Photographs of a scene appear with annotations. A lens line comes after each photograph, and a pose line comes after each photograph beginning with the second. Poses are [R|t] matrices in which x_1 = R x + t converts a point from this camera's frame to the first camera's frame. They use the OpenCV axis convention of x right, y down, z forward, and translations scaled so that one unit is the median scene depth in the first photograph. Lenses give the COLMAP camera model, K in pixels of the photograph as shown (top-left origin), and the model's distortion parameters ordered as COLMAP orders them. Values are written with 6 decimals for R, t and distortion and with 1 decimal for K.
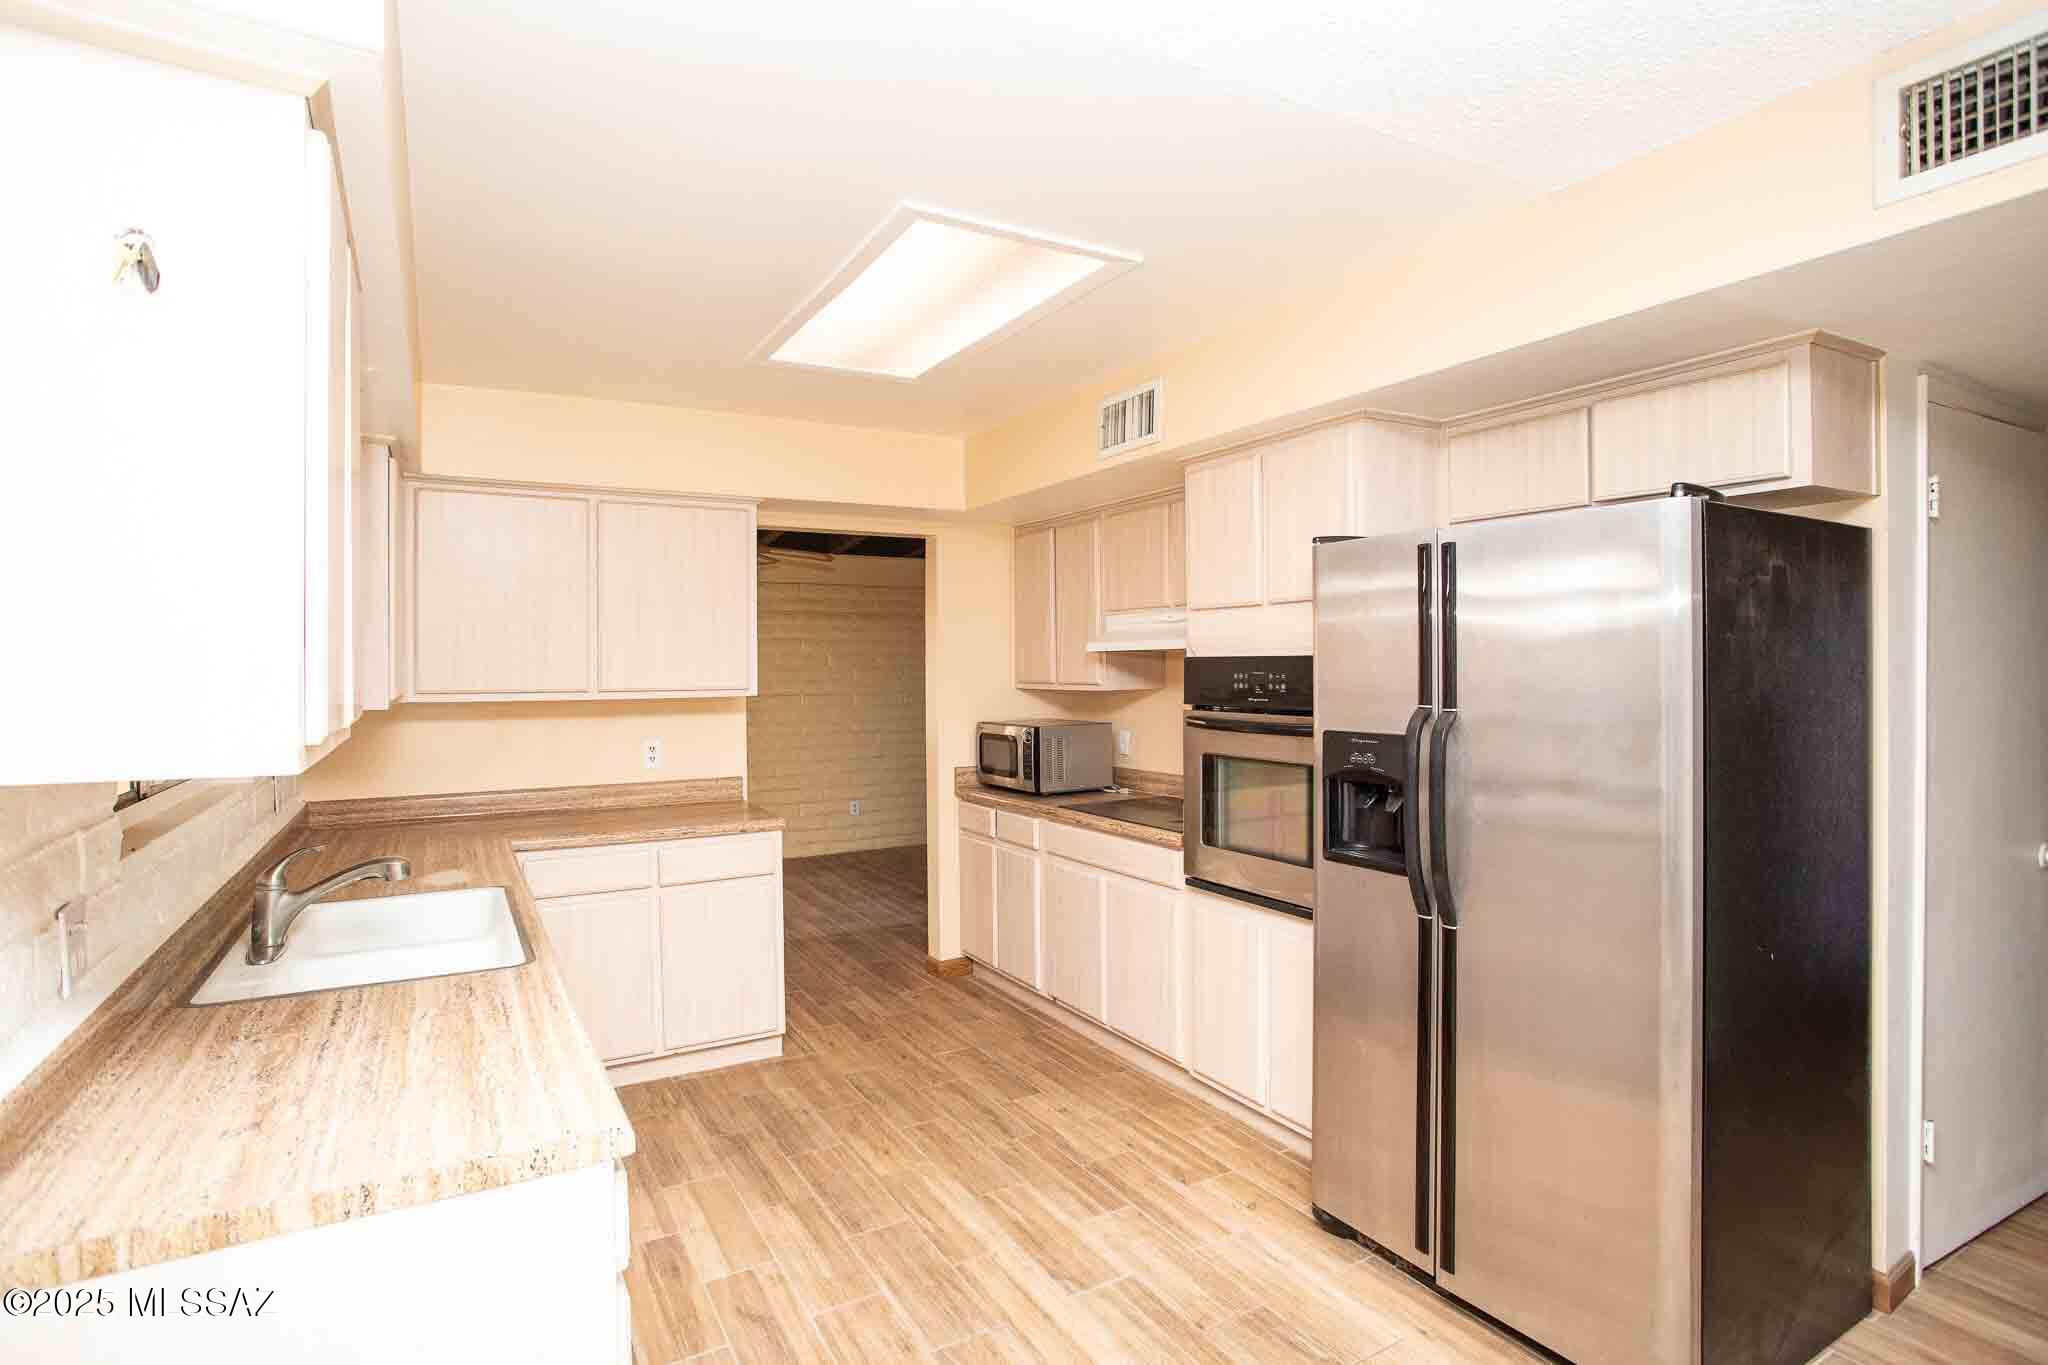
lens RADIAL K [[1005.2, 0, 1029.1], [0, 1005.2, 671.0], [0, 0, 1]] dist [-0.084727, 0.036270]
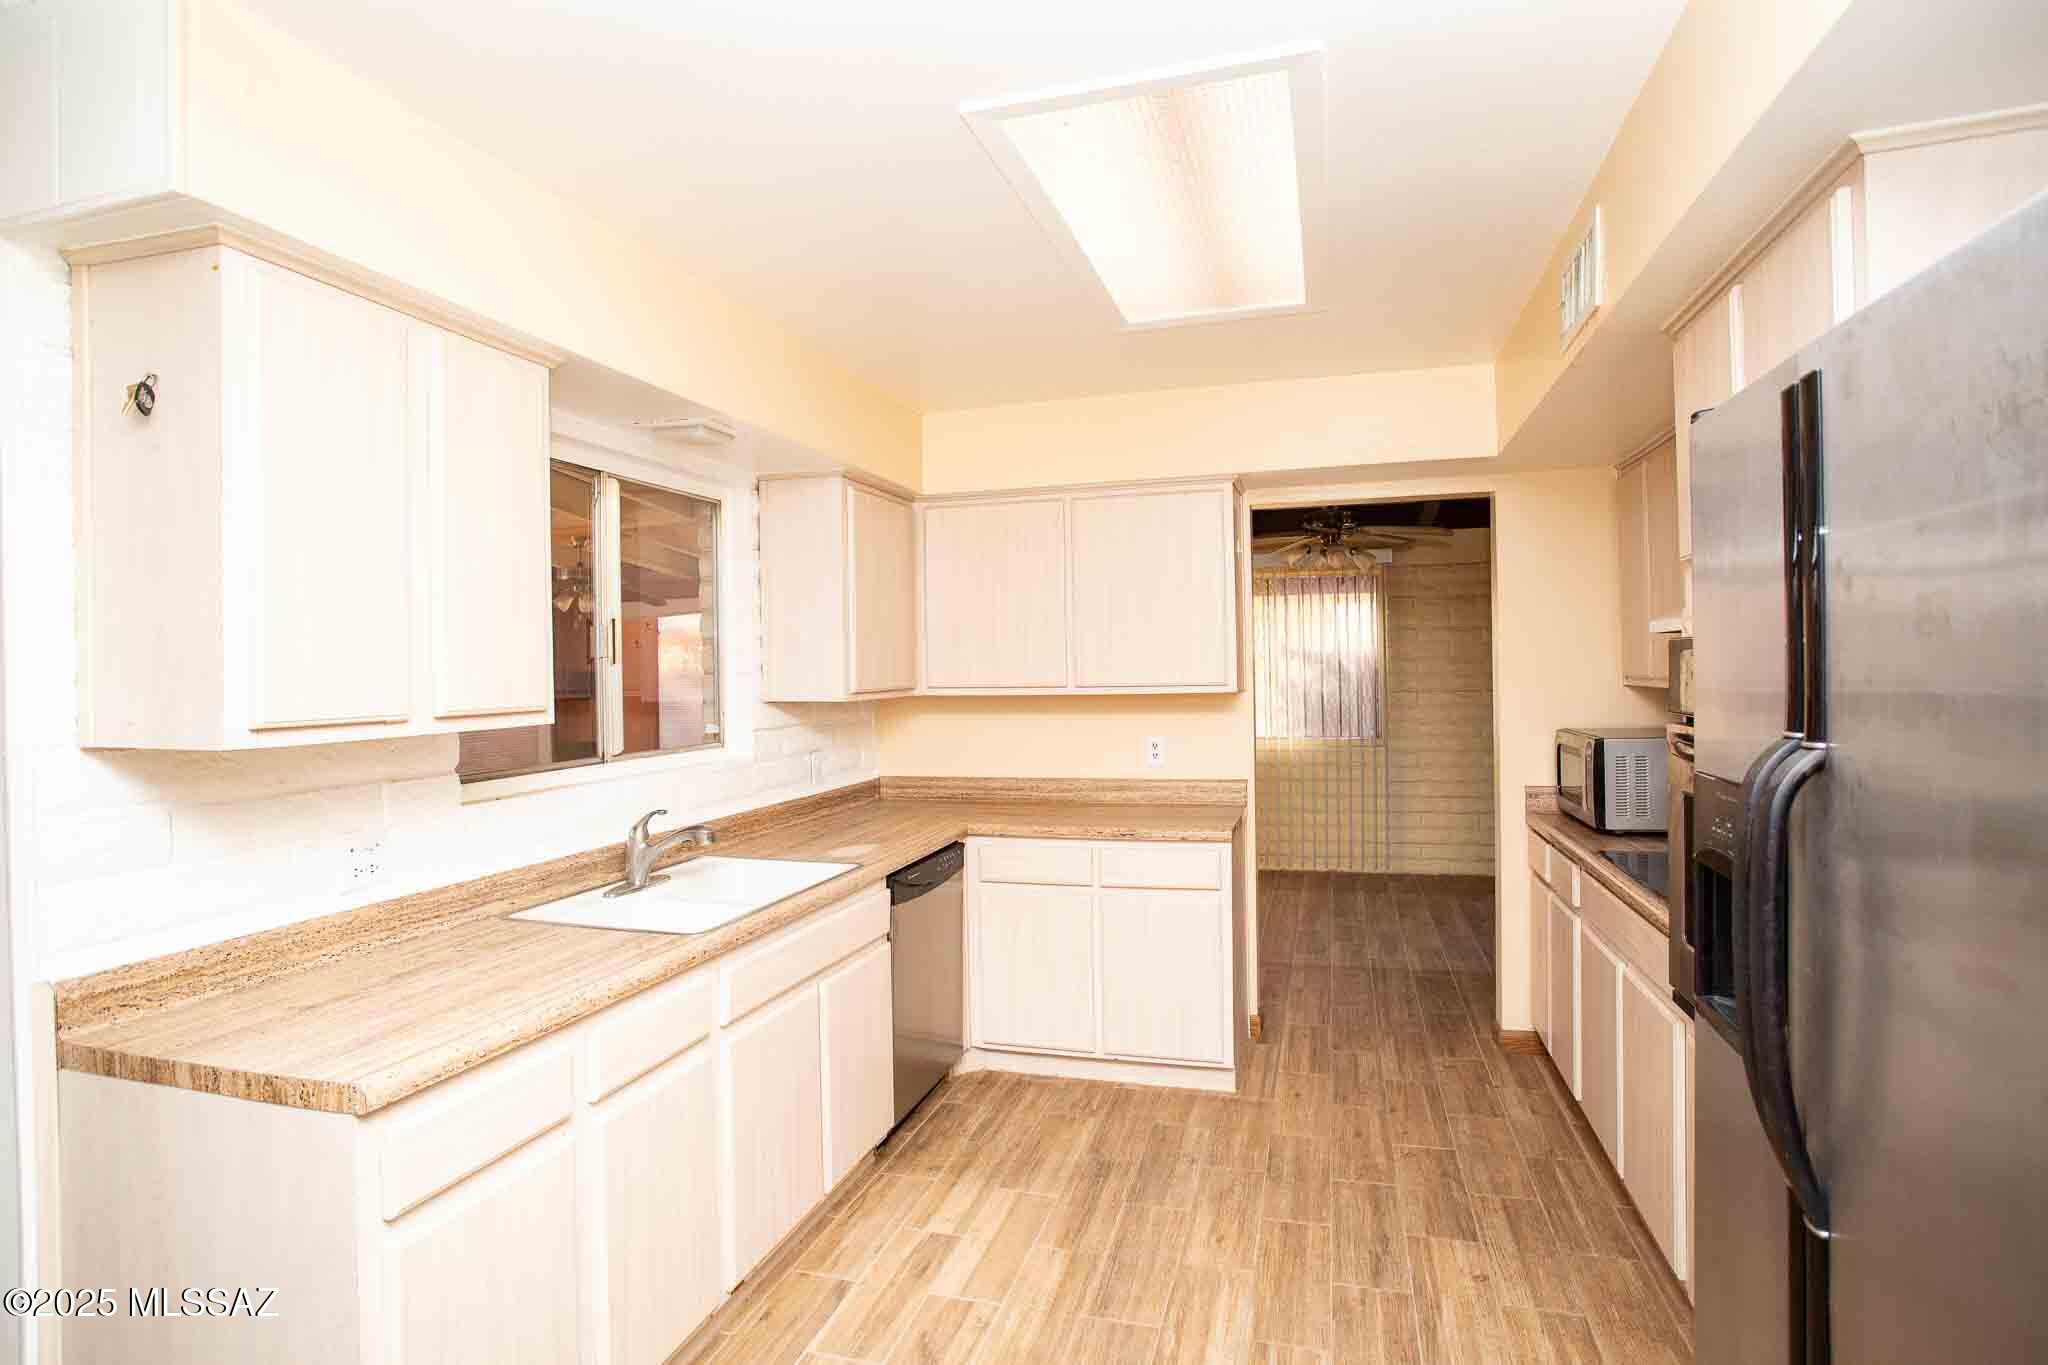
lens RADIAL K [[1005.2, 0, 1029.1], [0, 1005.2, 671.0], [0, 0, 1]] dist [-0.084727, 0.036270]
pose [[0.687824, -0.002970, -0.725872, 0.289245], [0.008426, 0.999957, 0.003893, -0.000072], [0.725829, -0.008794, 0.687819, 0.259910]]
